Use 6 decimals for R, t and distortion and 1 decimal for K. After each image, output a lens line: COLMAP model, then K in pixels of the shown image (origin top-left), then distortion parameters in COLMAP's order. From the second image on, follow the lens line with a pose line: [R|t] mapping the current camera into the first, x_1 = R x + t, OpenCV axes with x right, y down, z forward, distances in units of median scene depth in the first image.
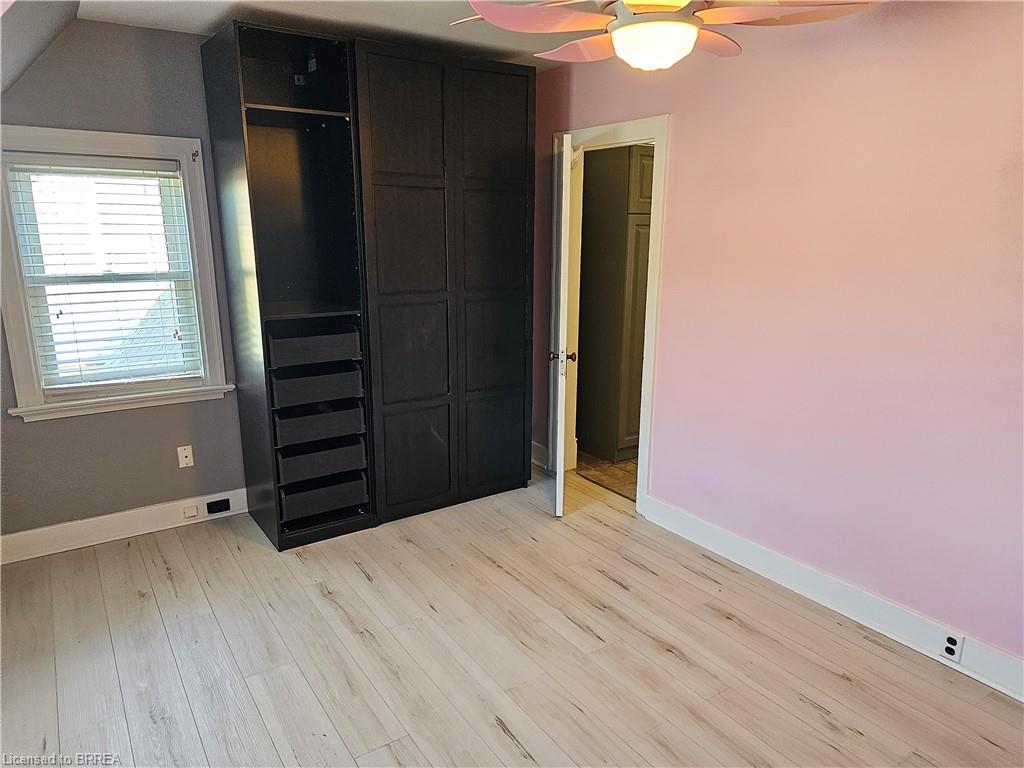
lens RADIAL K [[682.9, 0, 510.5], [0, 682.9, 389.1], [0, 0, 1]] dist [0.011396, 0.000812]
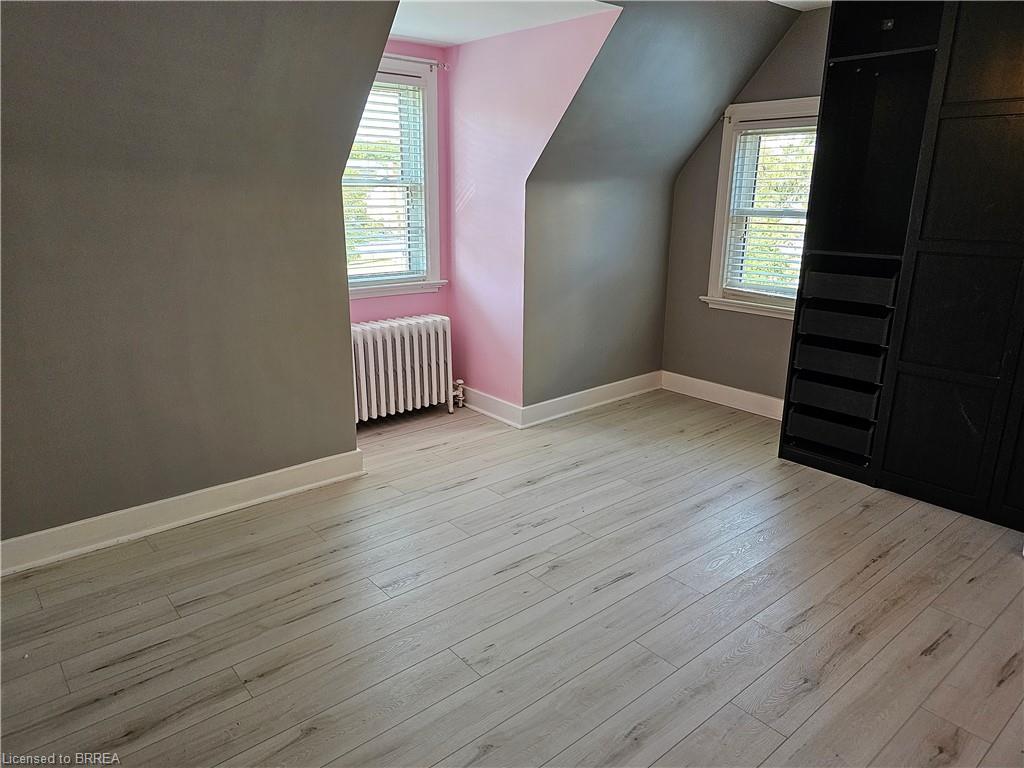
lens RADIAL K [[682.9, 0, 509.4], [0, 682.9, 383.2], [0, 0, 1]] dist [0.011396, 0.000812]
pose [[0.099595, 0.268286, -0.958177, 0.710348], [-0.238445, 0.941342, 0.238788, -0.047073], [0.966036, 0.204690, 0.157724, 0.375397]]
